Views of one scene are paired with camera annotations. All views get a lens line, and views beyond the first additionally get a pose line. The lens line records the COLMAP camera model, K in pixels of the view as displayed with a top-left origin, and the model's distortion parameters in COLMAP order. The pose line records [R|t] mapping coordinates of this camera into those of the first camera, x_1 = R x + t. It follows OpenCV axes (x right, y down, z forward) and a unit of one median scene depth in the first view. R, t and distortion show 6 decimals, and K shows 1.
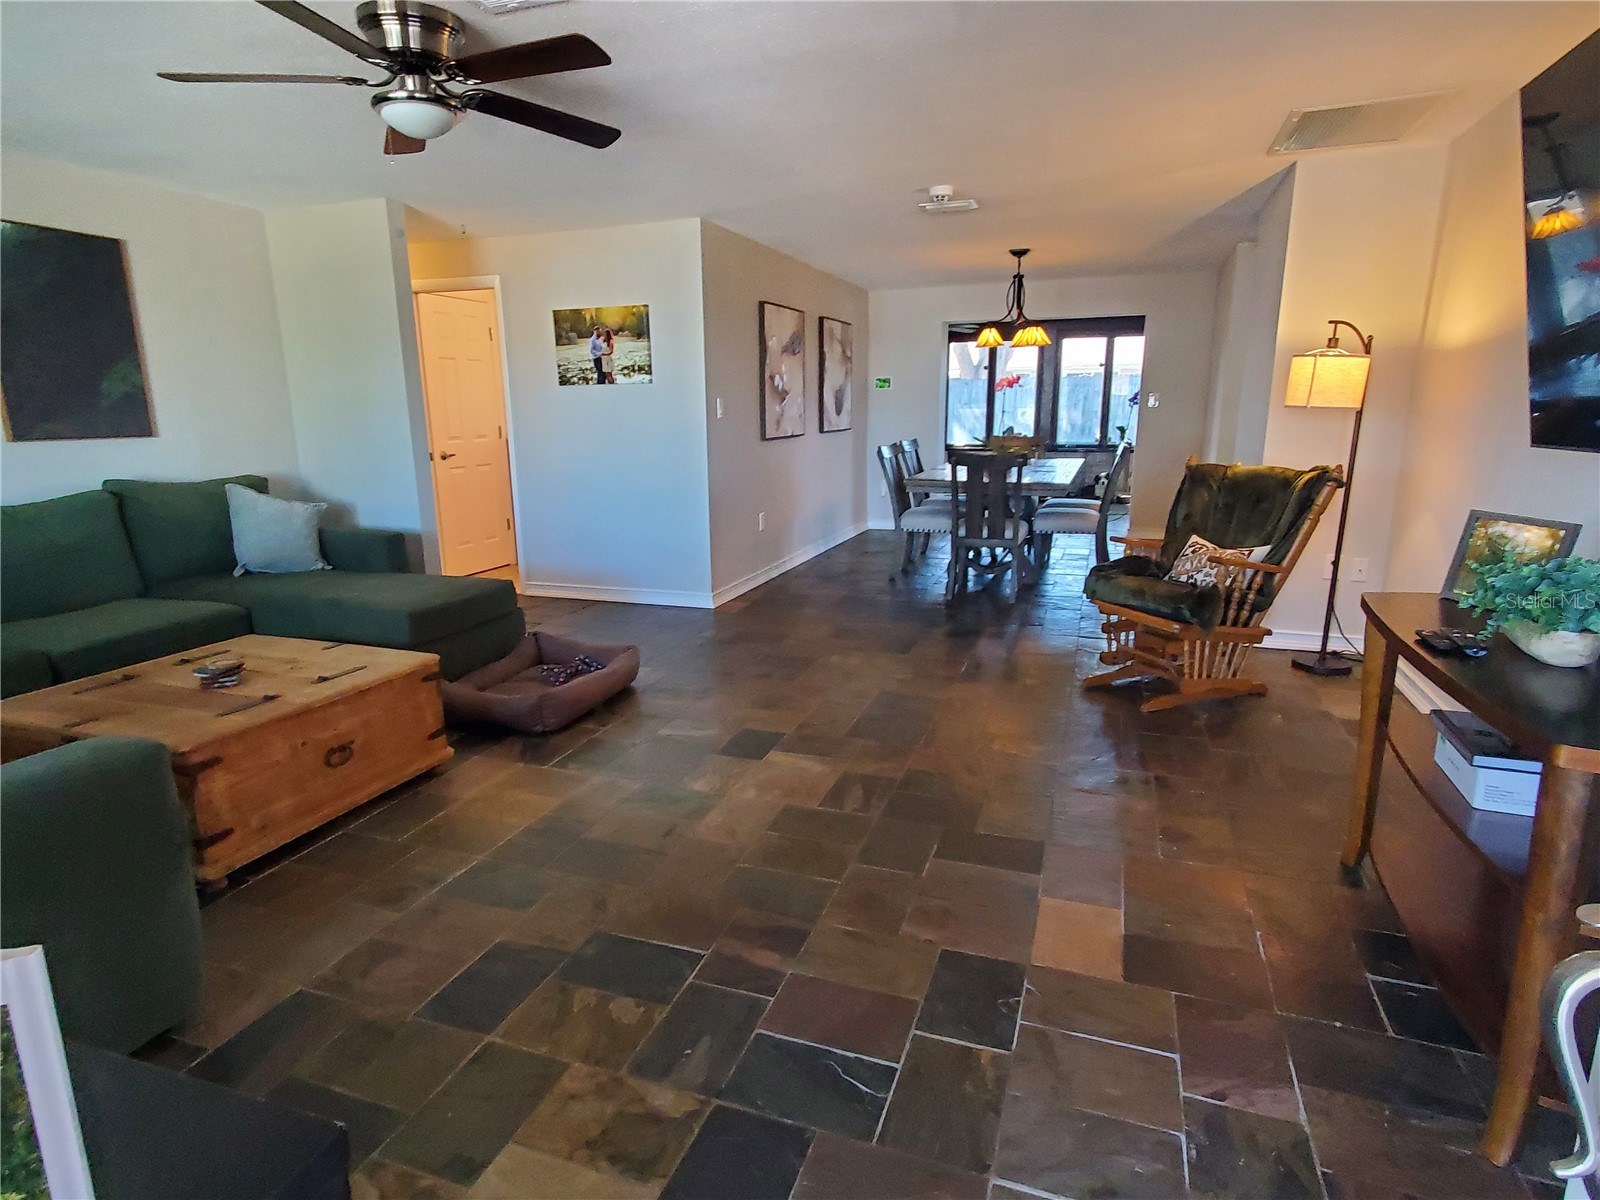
lens RADIAL K [[888.5, 0, 800.0], [0, 888.5, 600.0], [0, 0, 1]] dist [0.021691, 0.000215]
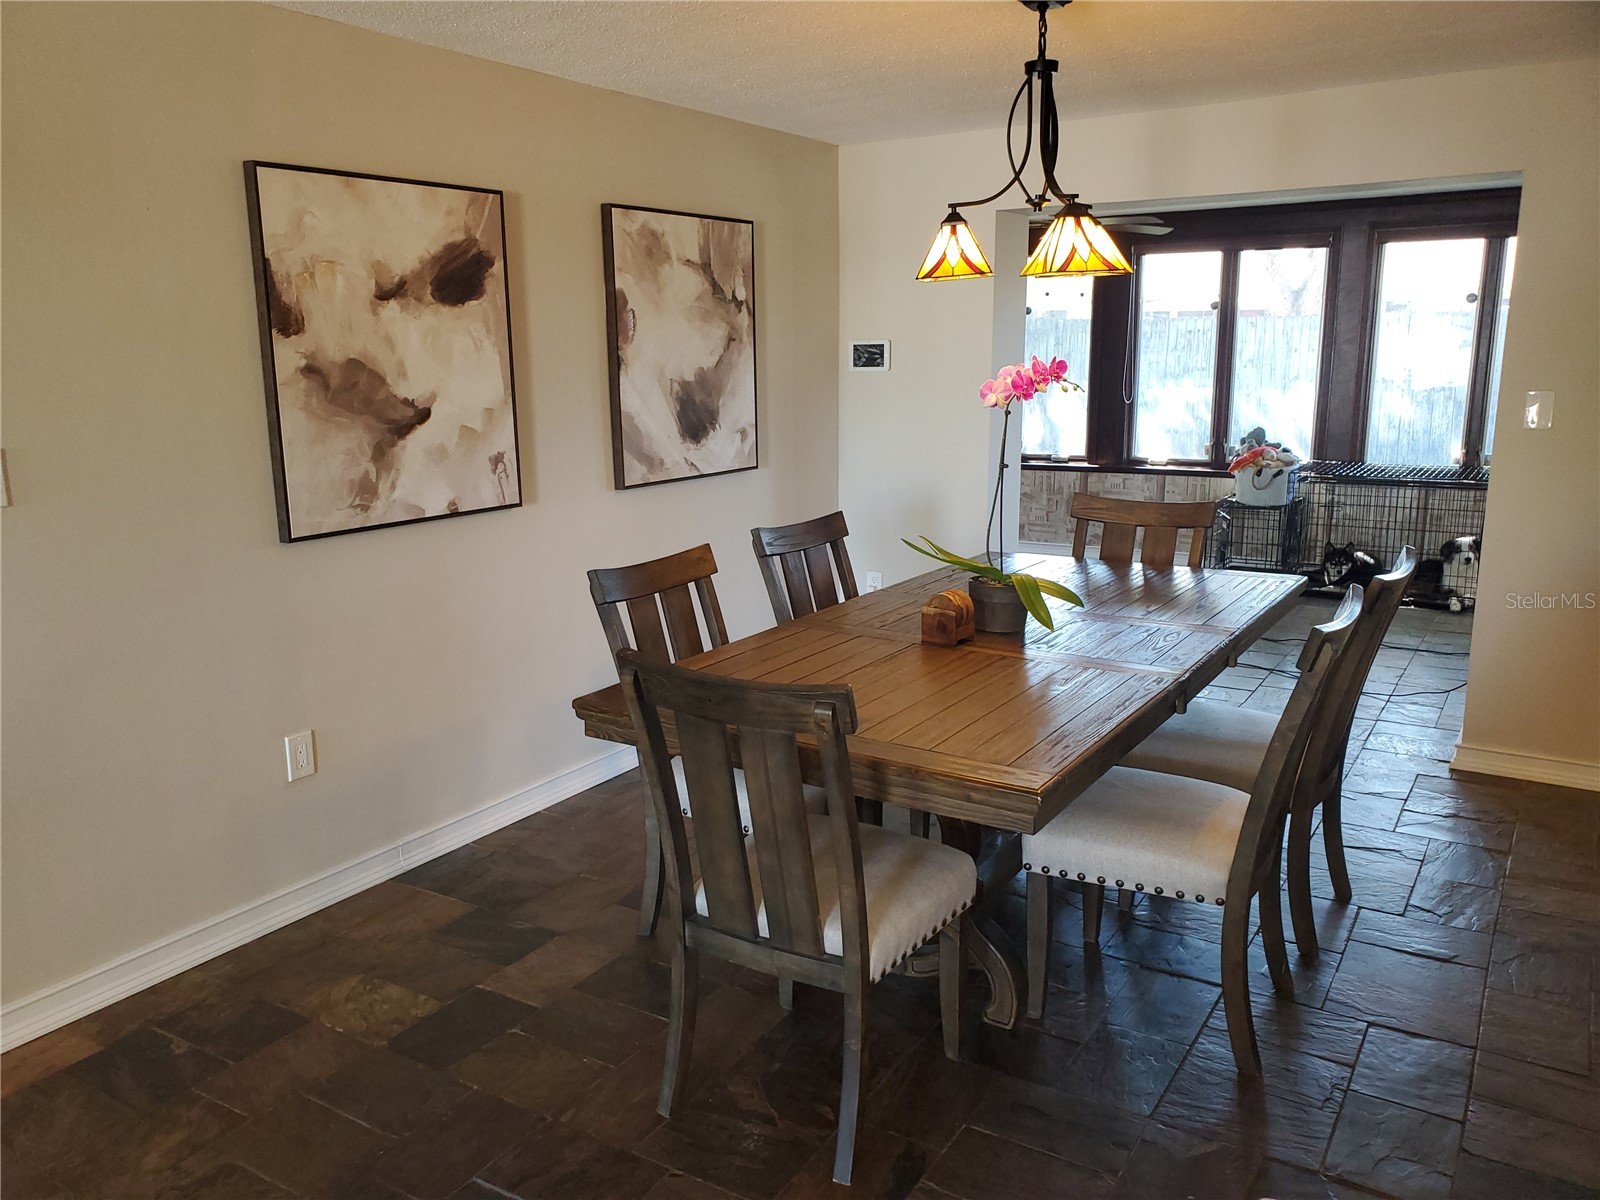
lens RADIAL K [[1225.8, 0, 800.0], [0, 1225.8, 600.0], [0, 0, 1]] dist [0.001862, -0.003791]
pose [[0.973067, 0.049906, -0.225054, 0.265339], [-0.051076, 0.998695, 0.000627, -0.160439], [0.224792, 0.010885, 0.974346, 0.534995]]
